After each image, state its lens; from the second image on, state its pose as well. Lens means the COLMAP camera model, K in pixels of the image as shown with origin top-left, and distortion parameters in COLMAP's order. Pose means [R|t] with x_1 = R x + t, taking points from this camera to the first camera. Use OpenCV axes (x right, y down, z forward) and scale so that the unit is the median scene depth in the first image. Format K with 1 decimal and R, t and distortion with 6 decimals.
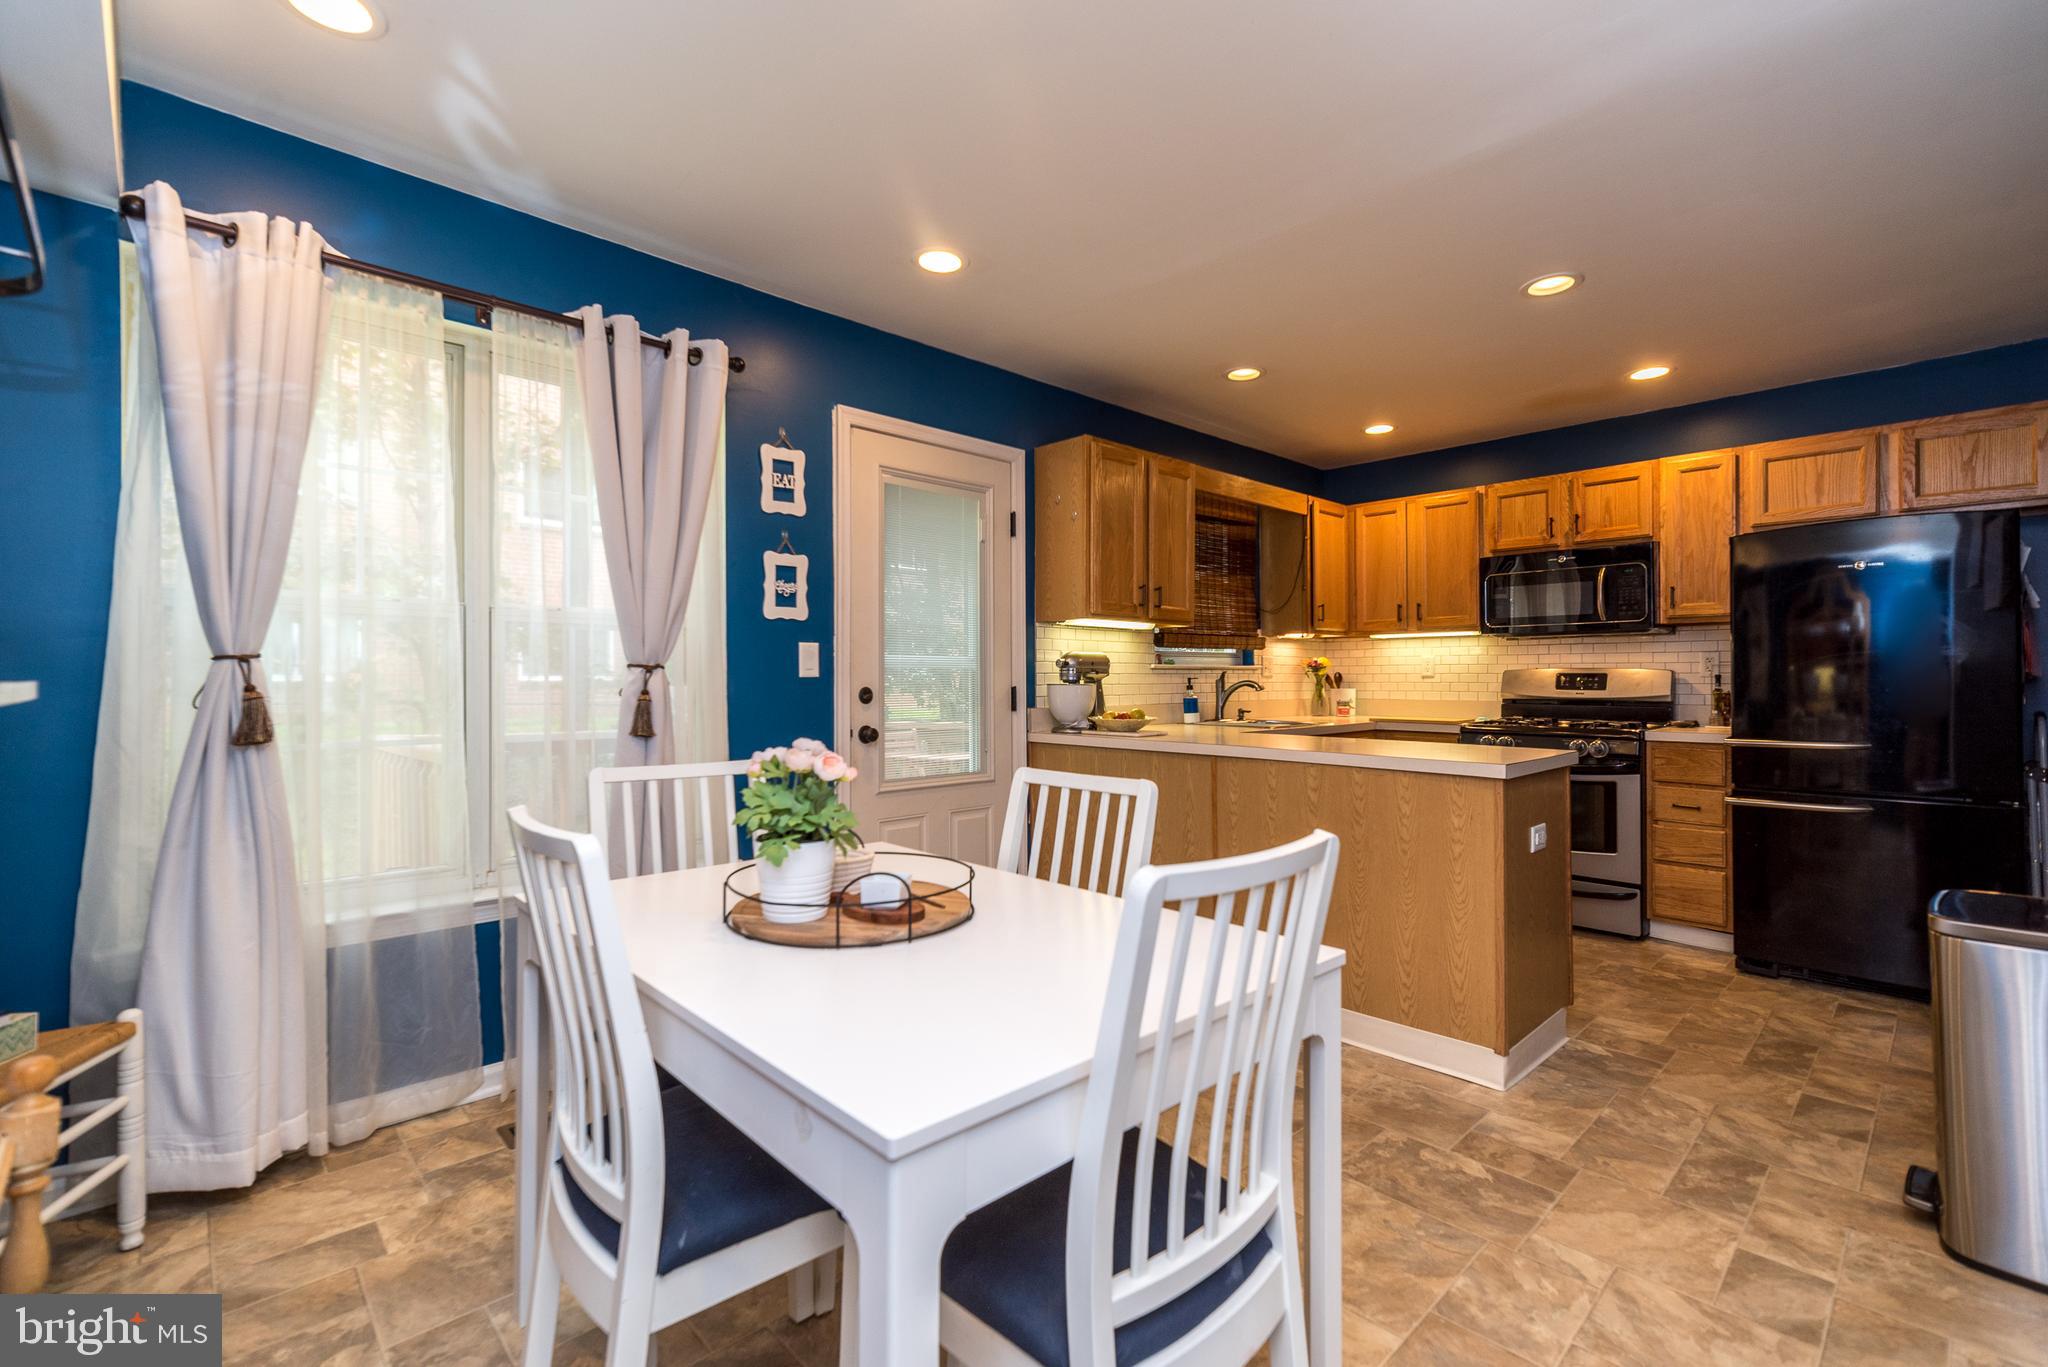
lens RADIAL K [[836.3, 0, 1087.9], [0, 836.3, 673.8], [0, 0, 1]] dist [0.008158, 0.000261]
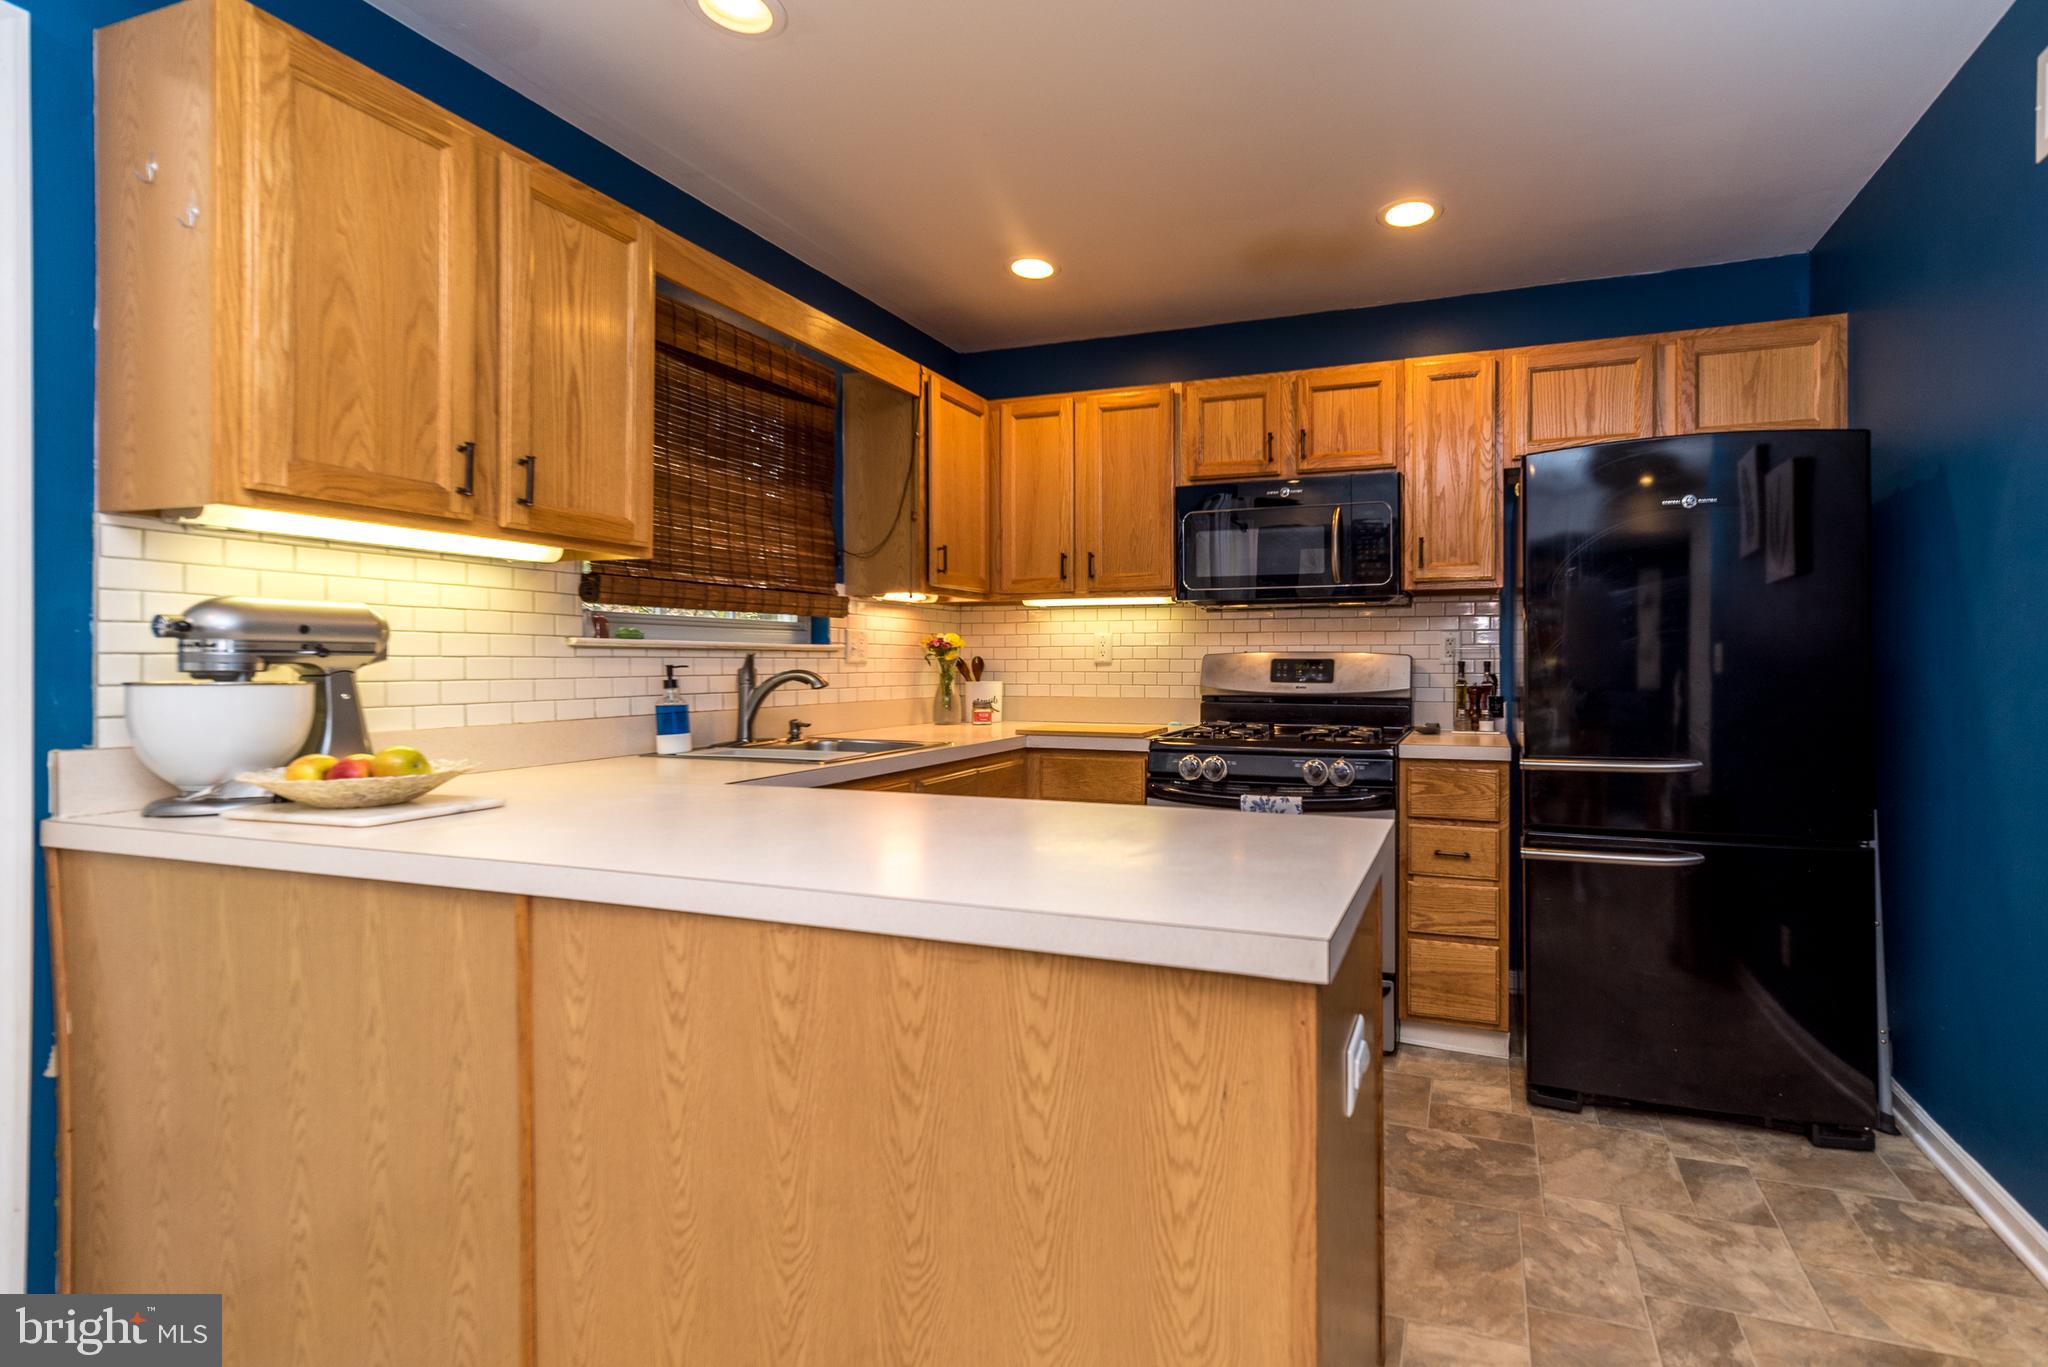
lens RADIAL K [[887.7, 0, 1172.3], [0, 887.7, 651.2], [0, 0, 1]] dist [-0.000444, -0.000179]
pose [[0.894206, 0.007539, 0.447593, 0.185963], [-0.003000, 0.999937, -0.010848, 0.001464], [-0.447646, 0.008358, 0.894172, 0.459052]]
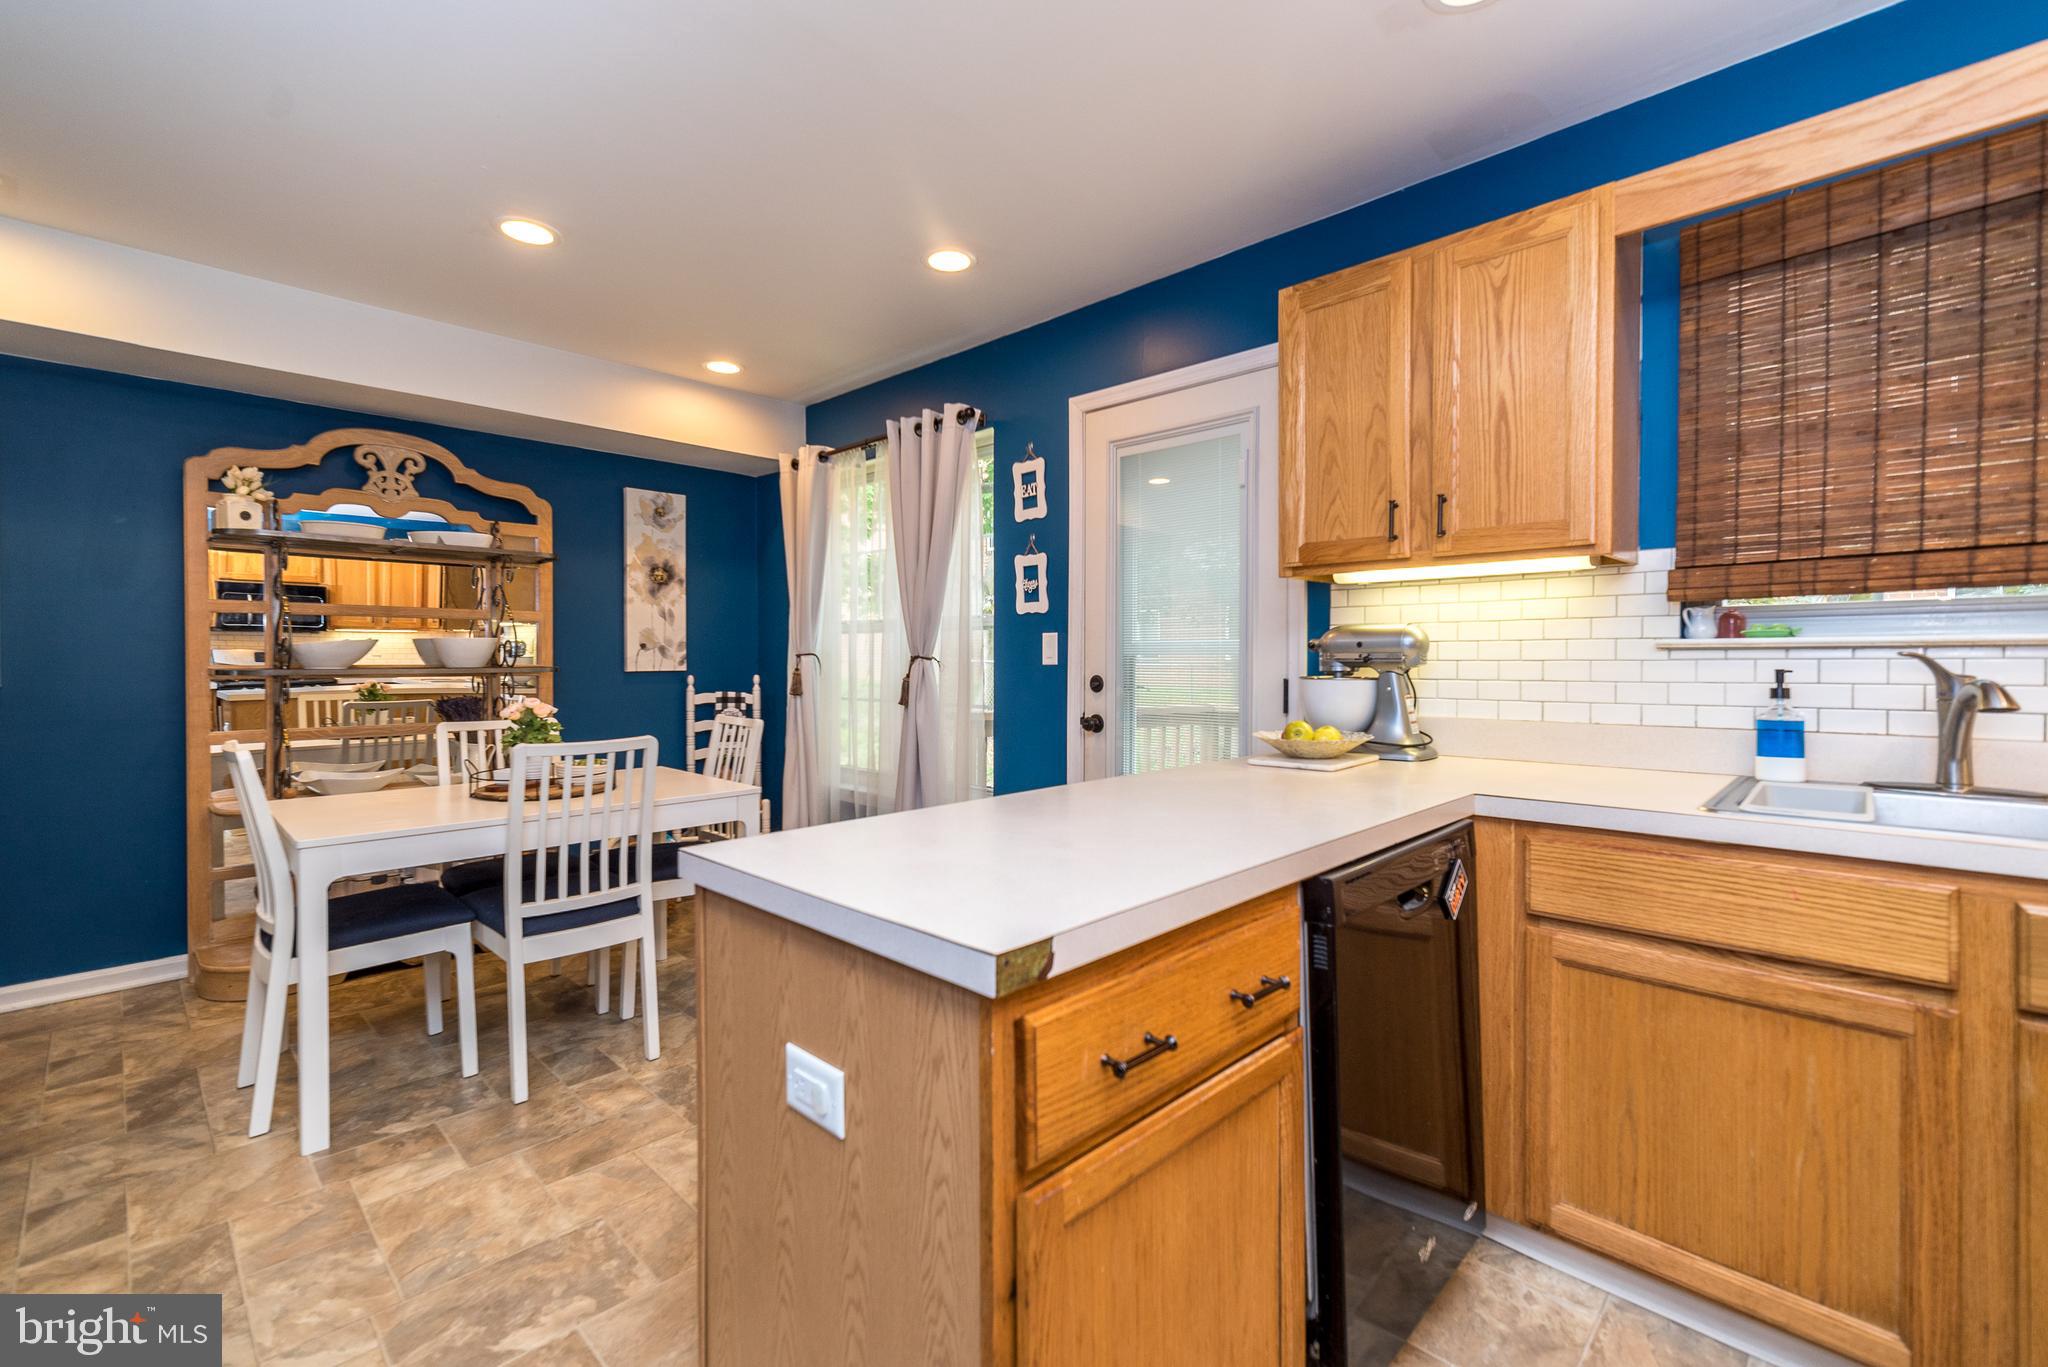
lens RADIAL K [[883.3, 0, 1046.2], [0, 883.3, 673.3], [0, 0, 1]] dist [0.009803, 0.000347]
pose [[0.047524, 0.018479, -0.998699, 0.652532], [0.007961, 0.999790, 0.018878, -0.005248], [0.998838, -0.008848, 0.047367, 0.759996]]
